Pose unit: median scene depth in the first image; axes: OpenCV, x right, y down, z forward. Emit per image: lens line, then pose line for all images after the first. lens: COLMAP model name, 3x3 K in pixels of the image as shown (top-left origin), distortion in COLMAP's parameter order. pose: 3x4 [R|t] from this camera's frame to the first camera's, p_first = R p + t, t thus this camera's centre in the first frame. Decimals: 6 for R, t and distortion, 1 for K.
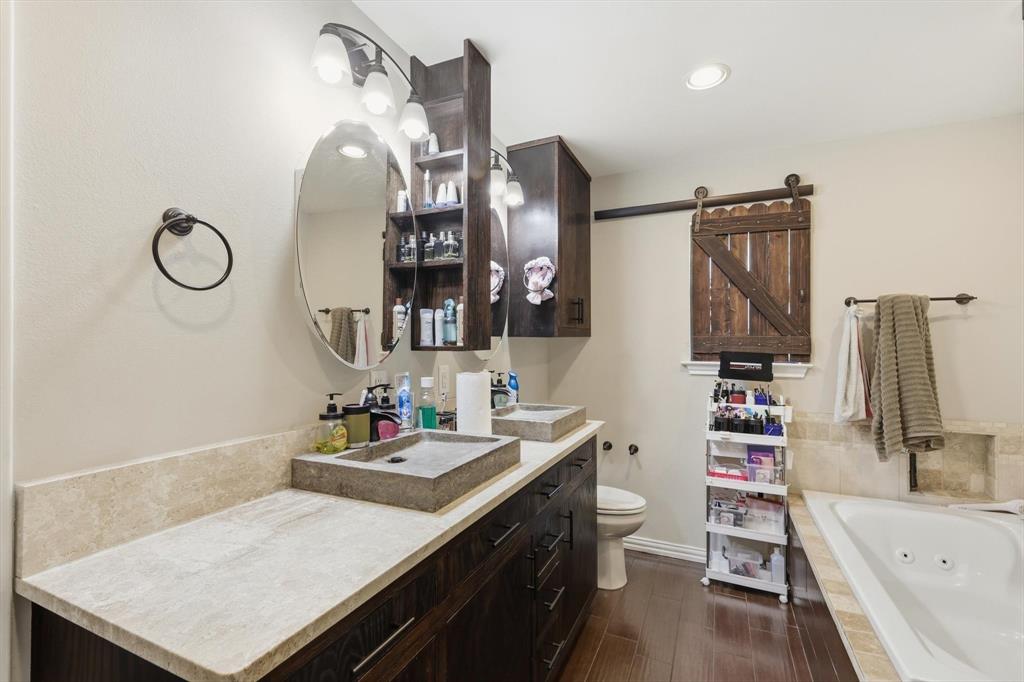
lens RADIAL K [[452.6, 0, 514.5], [0, 452.6, 339.0], [0, 0, 1]] dist [0.003307, -0.000321]
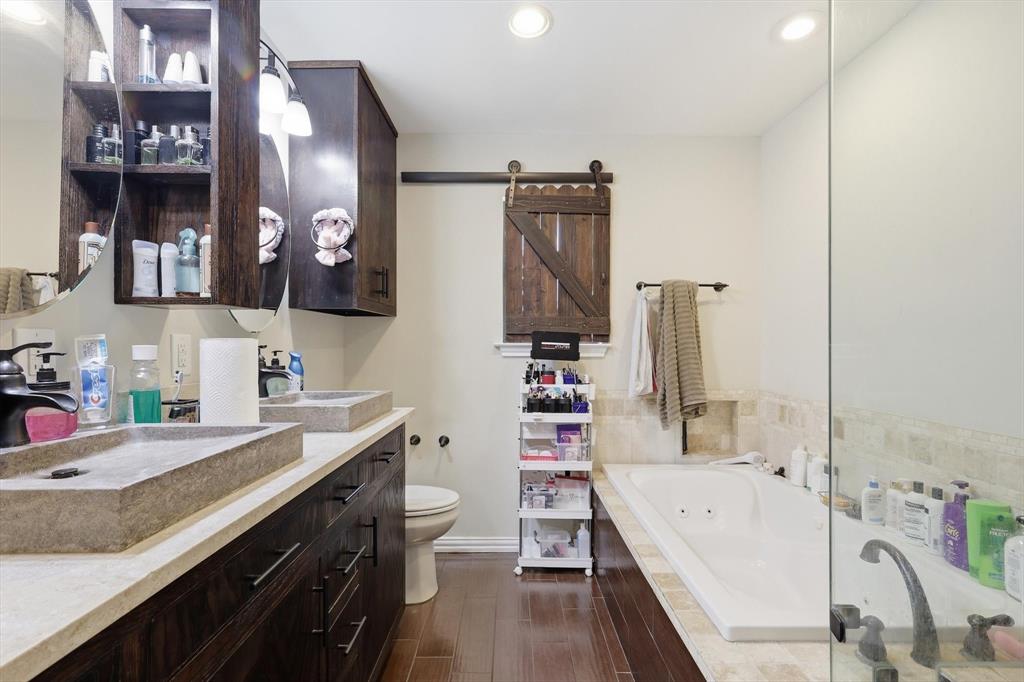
lens RADIAL K [[452.6, 0, 514.1], [0, 452.6, 346.8], [0, 0, 1]] dist [0.003307, -0.000321]
pose [[0.906374, 0.003397, 0.422463, 0.008931], [-0.004643, 0.999987, 0.001920, 0.067179], [-0.422451, -0.003702, 0.906378, 0.154304]]
